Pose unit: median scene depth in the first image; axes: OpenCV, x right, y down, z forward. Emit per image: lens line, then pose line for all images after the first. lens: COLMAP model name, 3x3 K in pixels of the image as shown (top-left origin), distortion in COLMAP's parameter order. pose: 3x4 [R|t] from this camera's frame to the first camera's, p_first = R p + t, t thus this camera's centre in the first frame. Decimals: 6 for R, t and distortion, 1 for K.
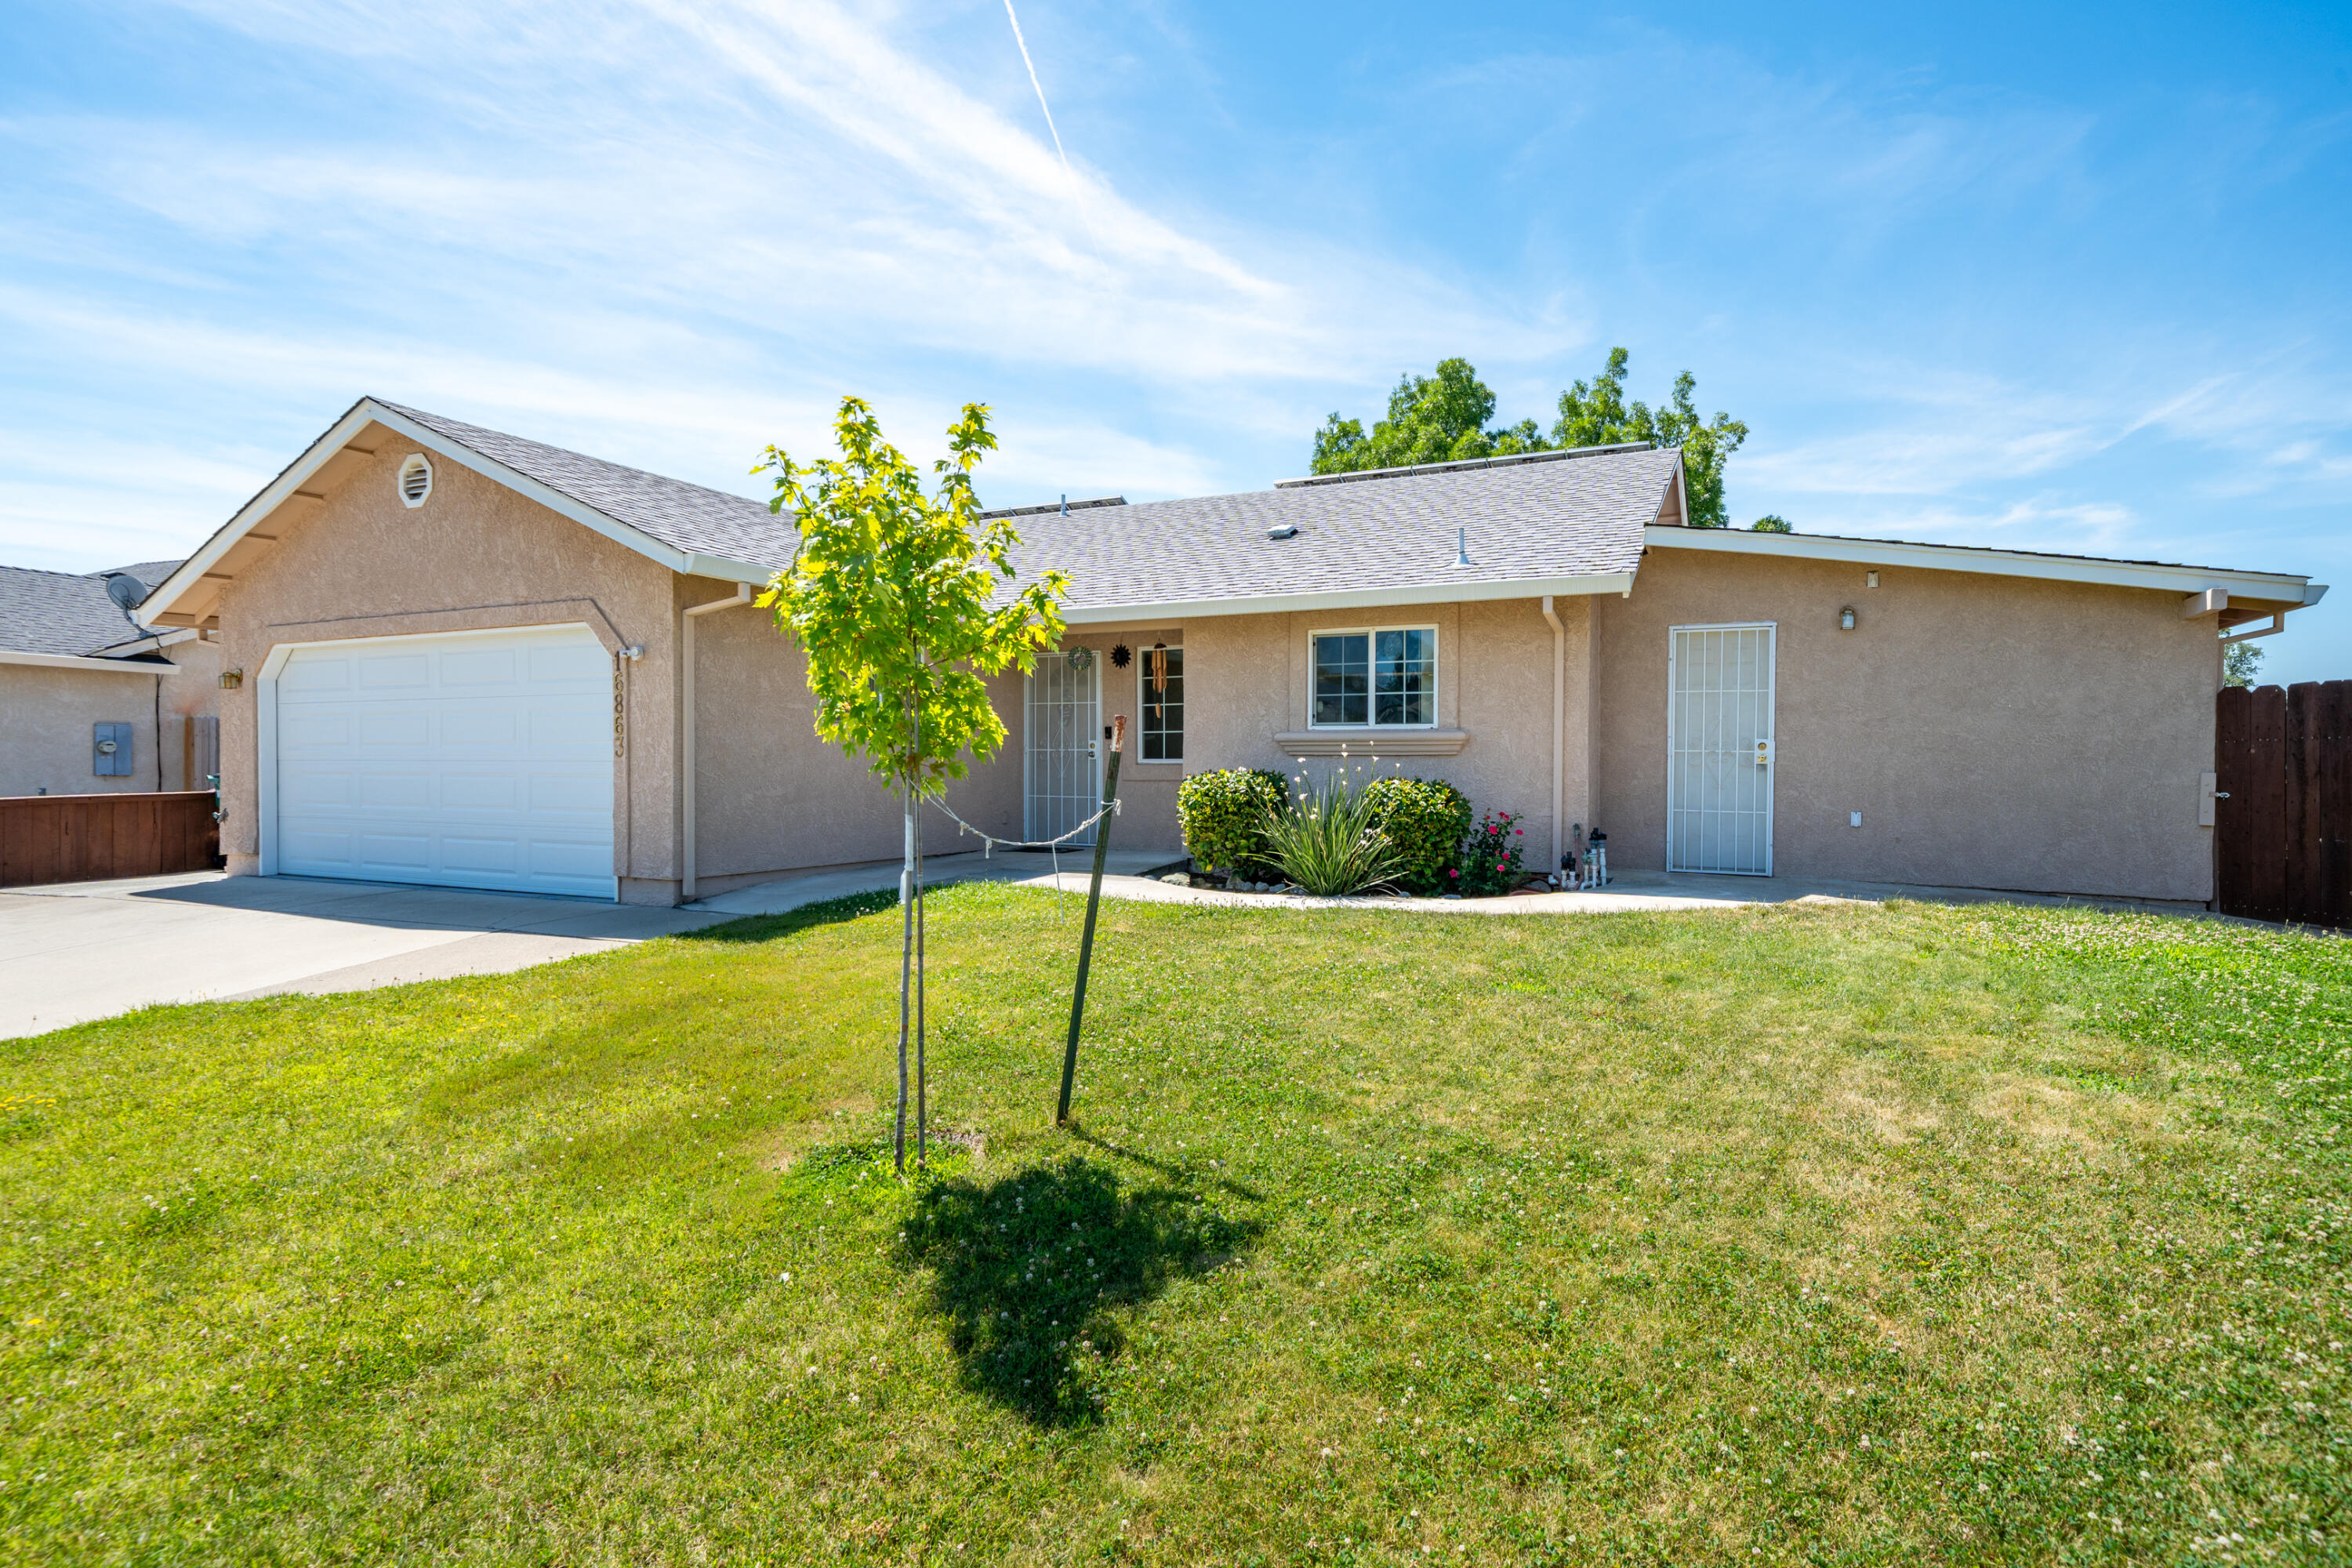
lens RADIAL K [[1170.9, 0, 1190.8], [0, 1170.9, 761.7], [0, 0, 1]] dist [-0.003220, -0.000124]
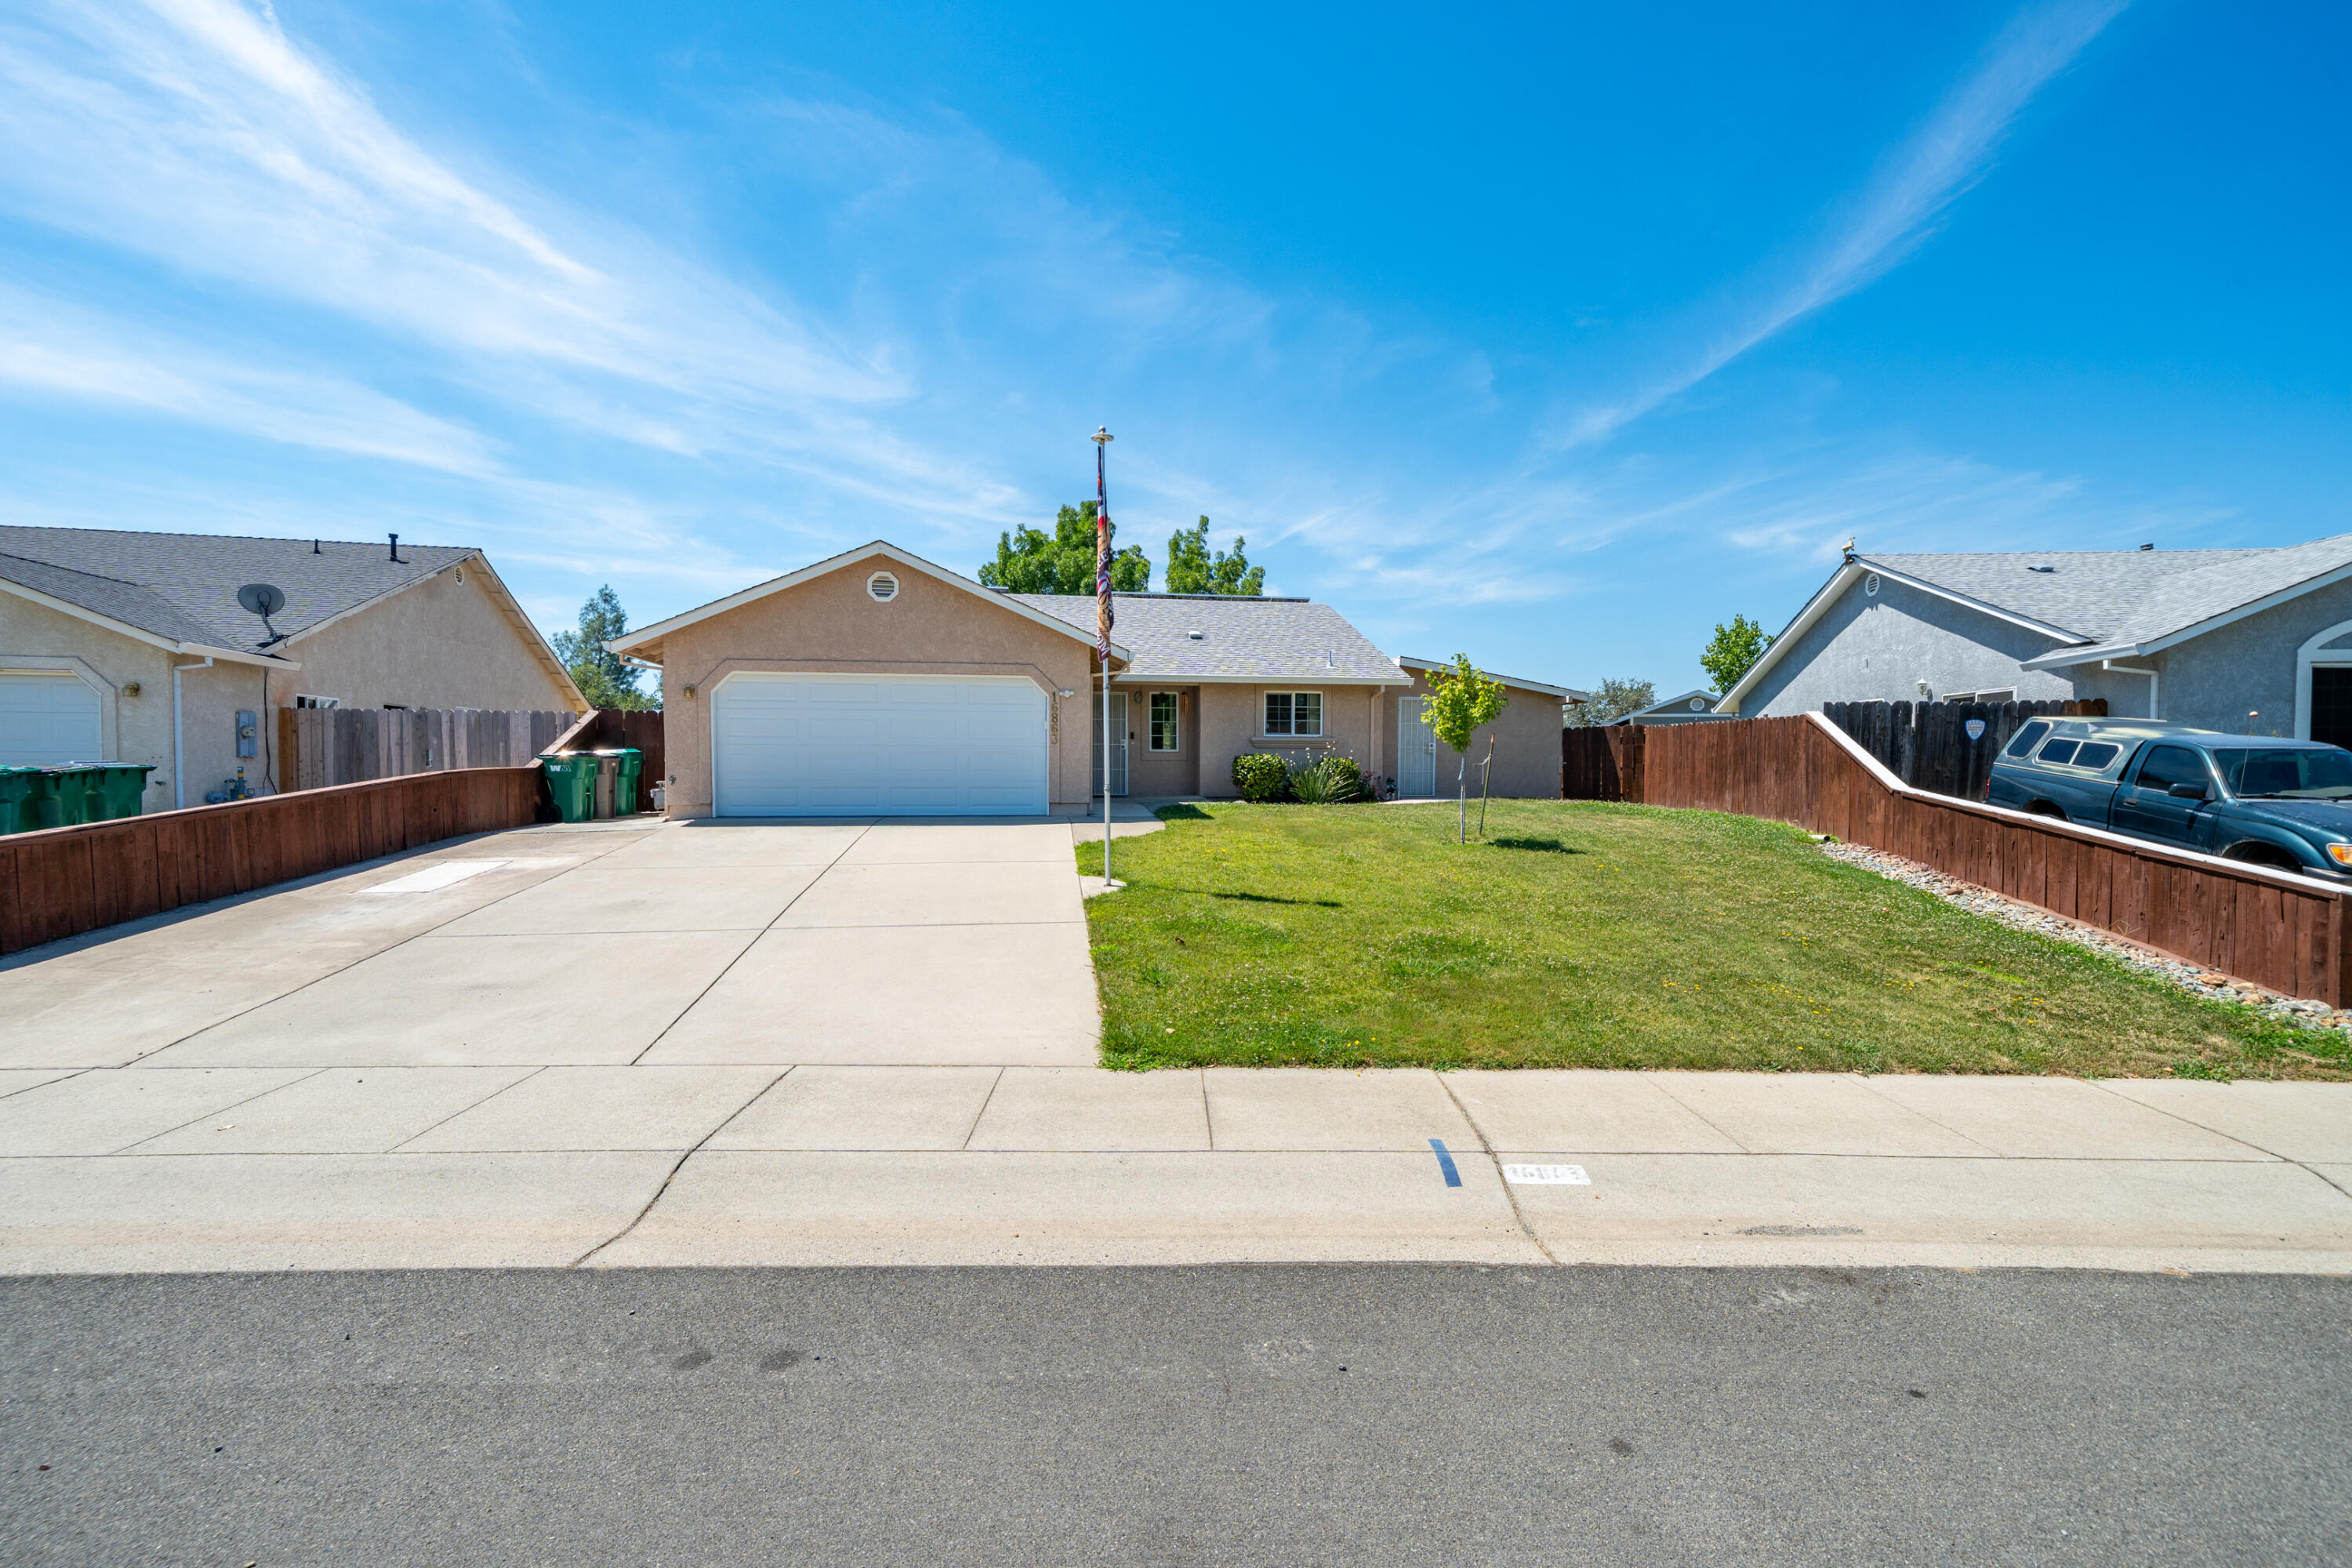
lens RADIAL K [[1047.3, 0, 1183.2], [0, 1047.3, 788.6], [0, 0, 1]] dist [0.000206, 0.000150]
pose [[0.837392, -0.010692, 0.546499, -1.168735], [-0.001608, 0.999756, 0.022024, 0.030341], [-0.546601, -0.019322, 0.837170, -0.598582]]
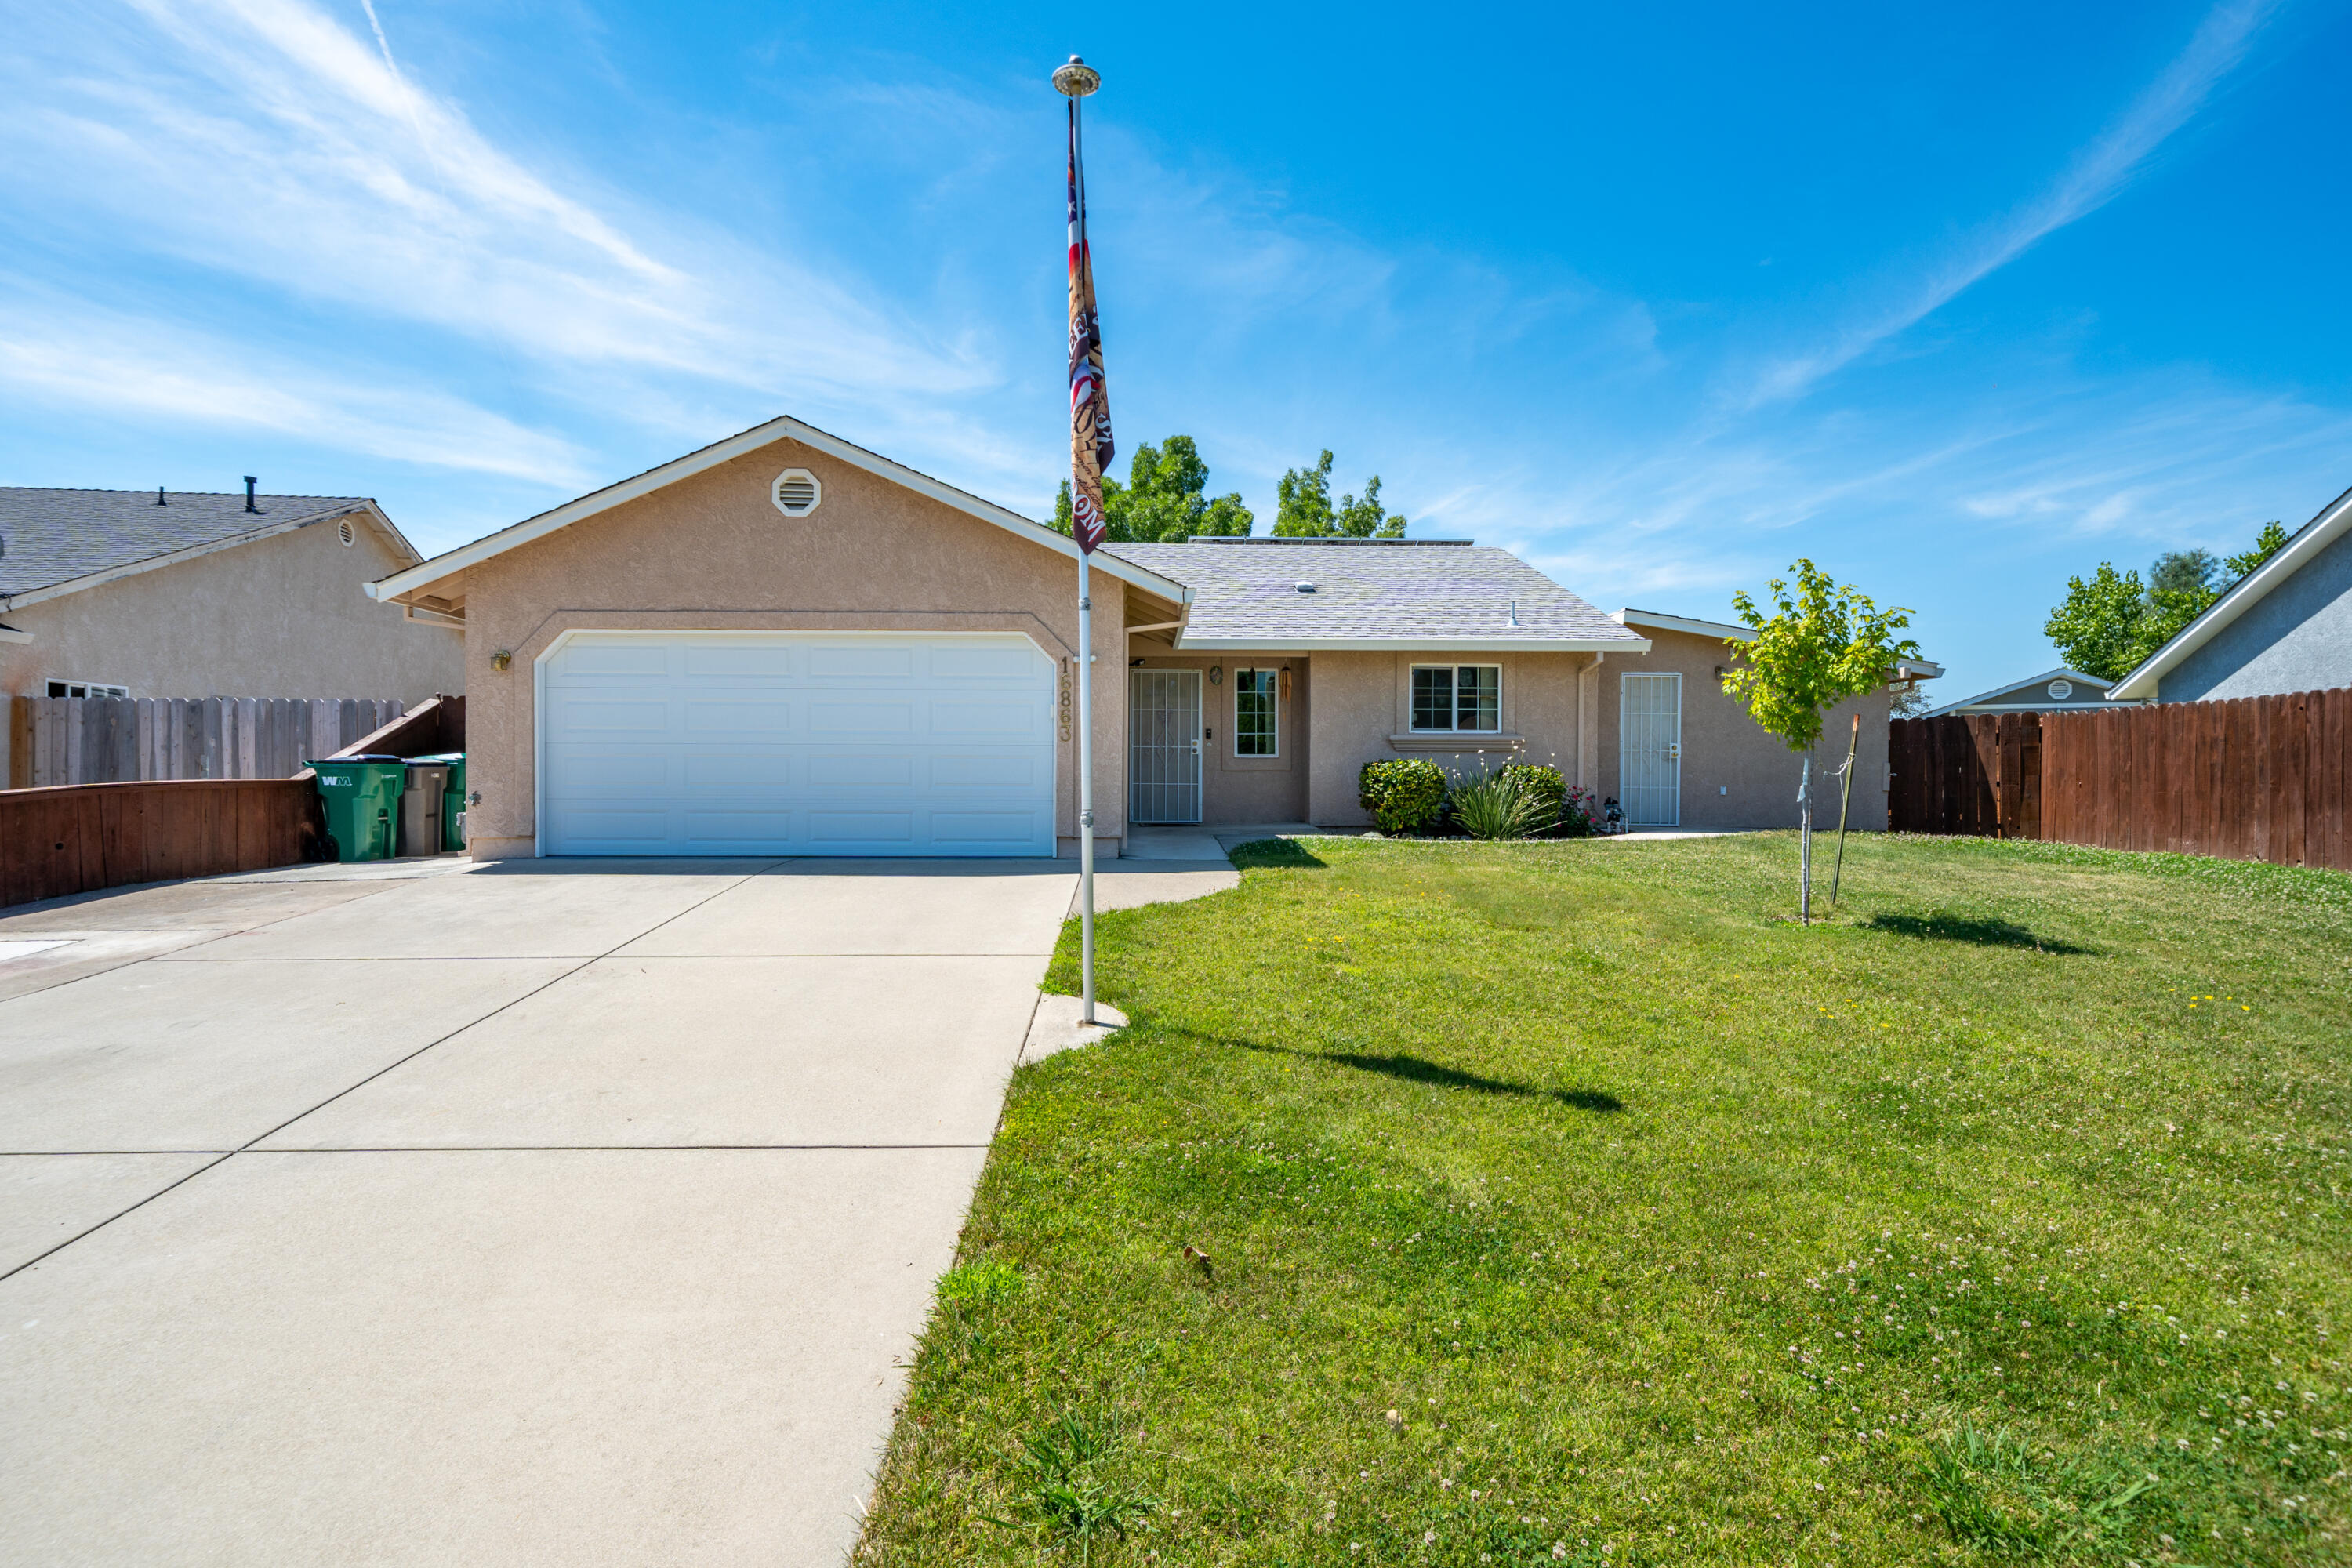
lens RADIAL K [[1165.8, 0, 1137.5], [0, 1165.8, 785.4], [0, 0, 1]] dist [0.002481, 0.000818]
pose [[0.902246, 0.001138, 0.431221, -0.858860], [-0.002132, 0.999996, 0.001822, 0.036998], [-0.431217, -0.002563, 0.902245, -0.151972]]
